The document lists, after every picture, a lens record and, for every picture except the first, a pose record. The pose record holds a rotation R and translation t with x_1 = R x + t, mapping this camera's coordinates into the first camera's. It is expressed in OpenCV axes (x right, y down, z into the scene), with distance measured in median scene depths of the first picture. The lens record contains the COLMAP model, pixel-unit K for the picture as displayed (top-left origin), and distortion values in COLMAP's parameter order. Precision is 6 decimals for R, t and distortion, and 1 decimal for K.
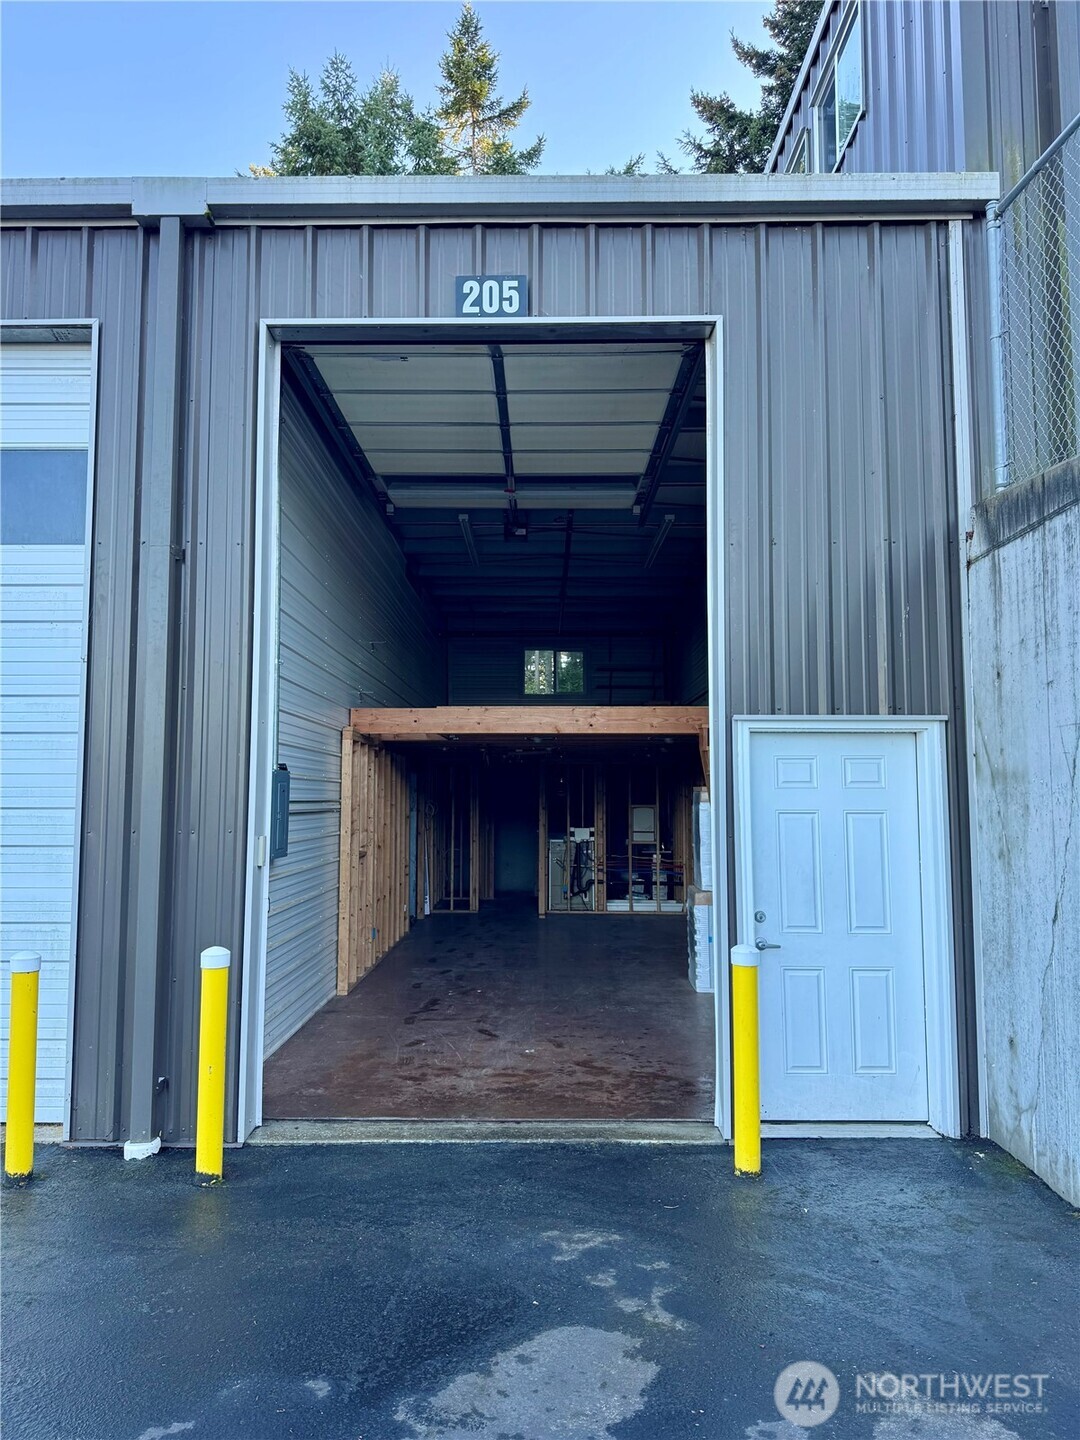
lens RADIAL K [[1033.7, 0, 532.9], [0, 1033.7, 706.5], [0, 0, 1]] dist [0.001650, -0.000378]
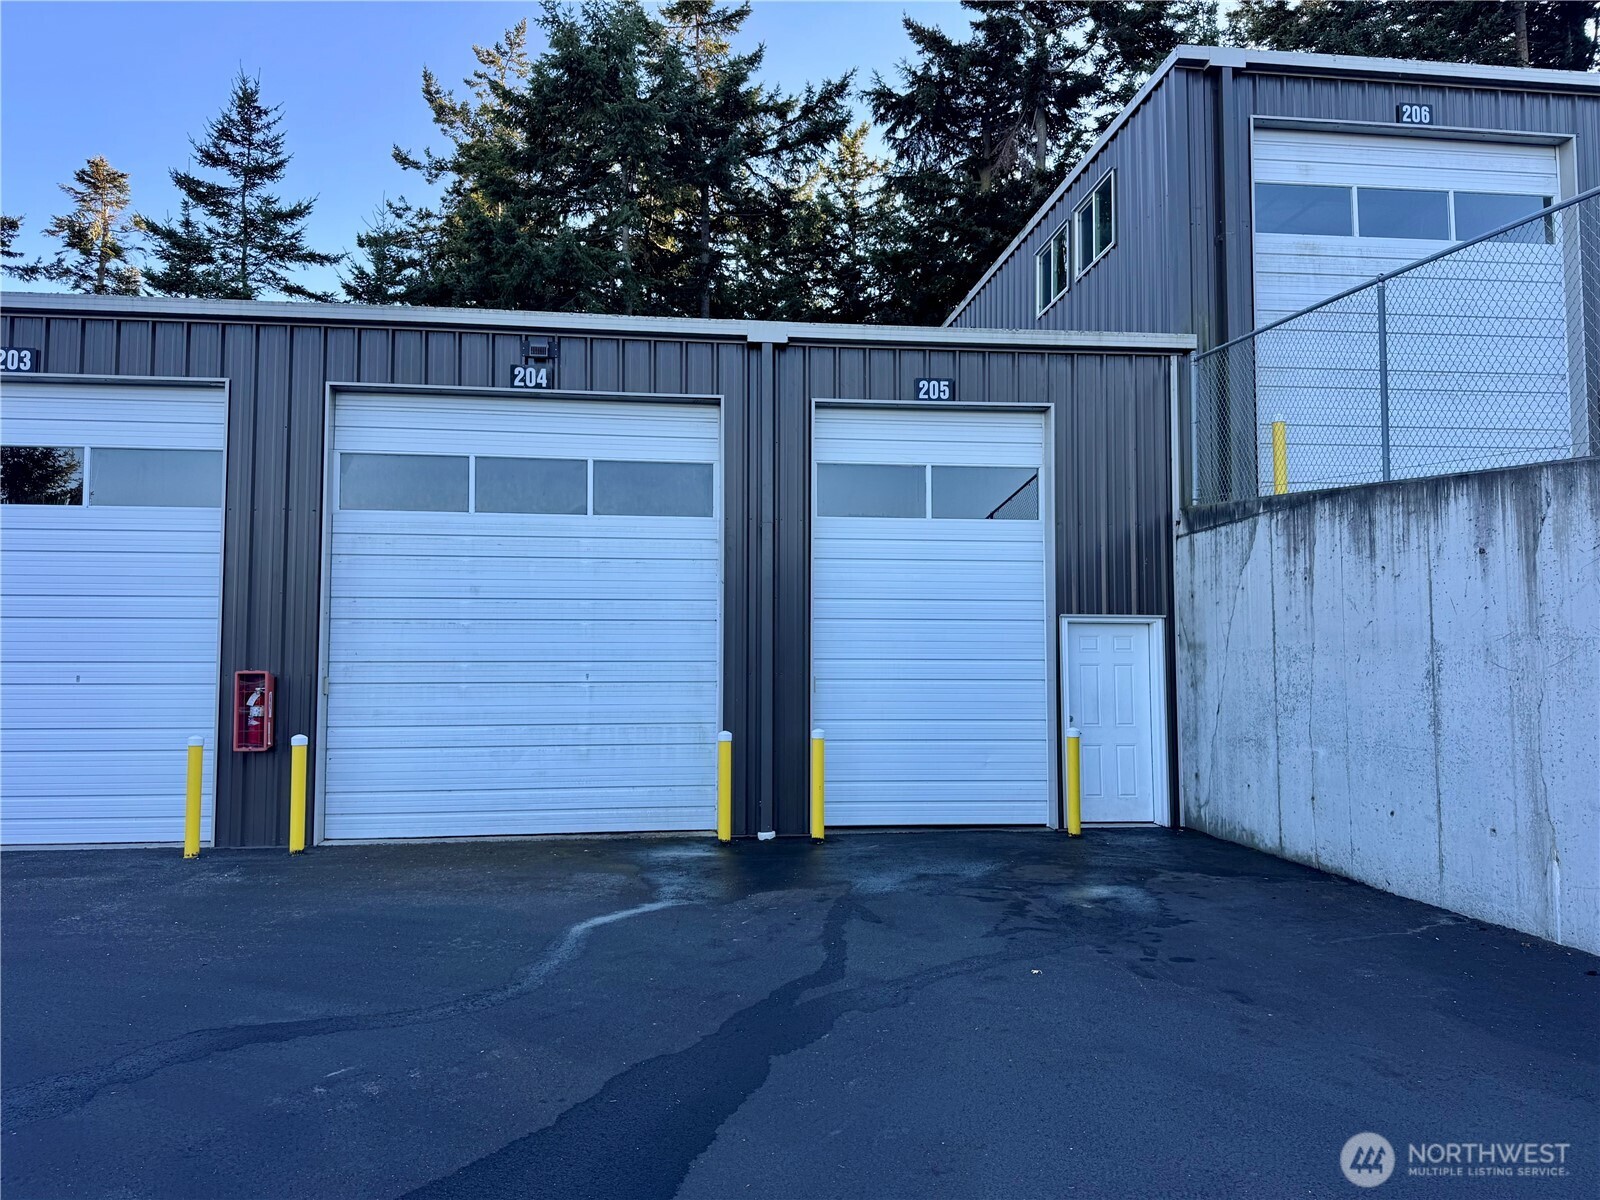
lens RADIAL K [[1147.4, 0, 797.4], [0, 1147.4, 596.0], [0, 0, 1]] dist [0.113911, -0.095717]
pose [[0.991574, 0.009065, 0.129227, -0.576408], [-0.011562, 0.999760, 0.018588, -0.060582], [-0.129028, -0.019926, 0.991441, -1.089930]]
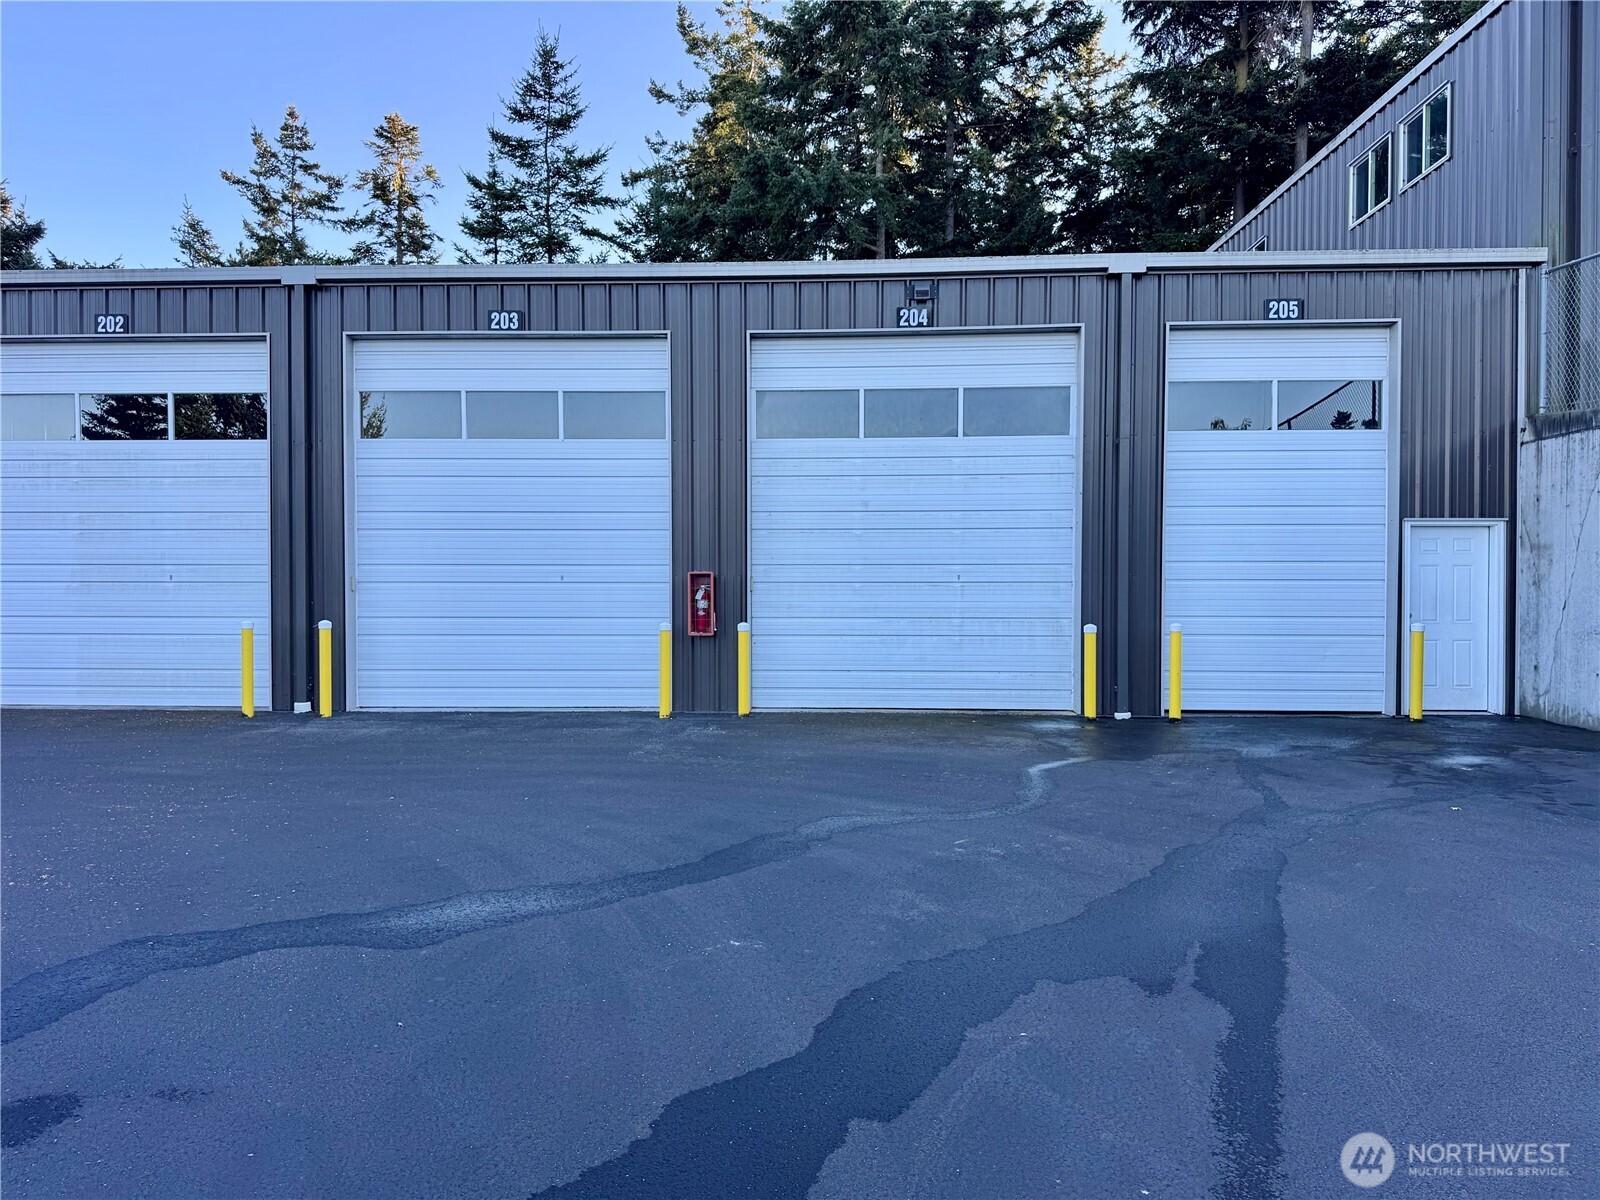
lens RADIAL K [[1134.7, 0, 800.0], [0, 1134.7, 600.0], [0, 0, 1]] dist [0.116783, -0.152456]
pose [[0.999551, 0.000122, -0.029968, -0.950344], [0.002909, 0.994876, 0.101057, -0.067252], [0.029827, -0.101098, 0.994429, -1.375310]]
